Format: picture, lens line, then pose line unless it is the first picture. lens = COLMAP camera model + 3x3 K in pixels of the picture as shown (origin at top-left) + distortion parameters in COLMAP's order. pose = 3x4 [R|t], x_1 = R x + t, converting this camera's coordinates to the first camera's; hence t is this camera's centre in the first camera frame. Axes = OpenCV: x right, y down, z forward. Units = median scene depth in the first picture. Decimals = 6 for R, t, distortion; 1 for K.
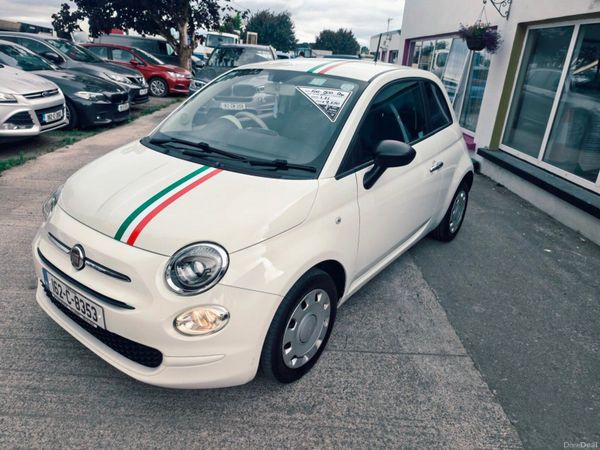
lens RADIAL K [[425.7, 0, 301.1], [0, 425.7, 221.0], [0, 0, 1]] dist [0.005310, -0.013977]
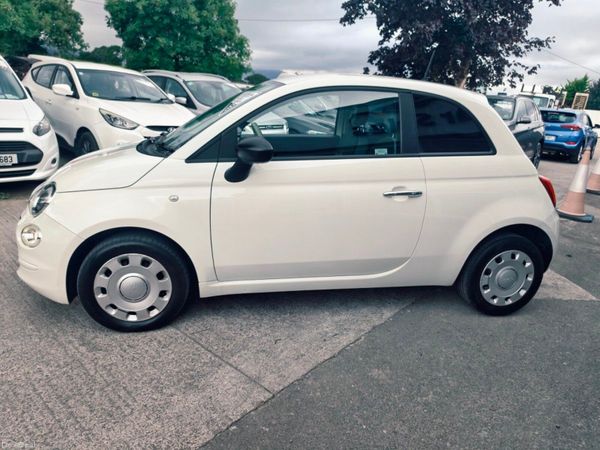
lens RADIAL K [[425.7, 0, 300.7], [0, 425.7, 223.3], [0, 0, 1]] dist [0.005310, -0.013977]
pose [[0.747739, 0.179044, -0.639399, 0.905620], [-0.262032, 0.964373, -0.036388, 0.011733], [0.610104, 0.194752, 0.768014, 0.328958]]
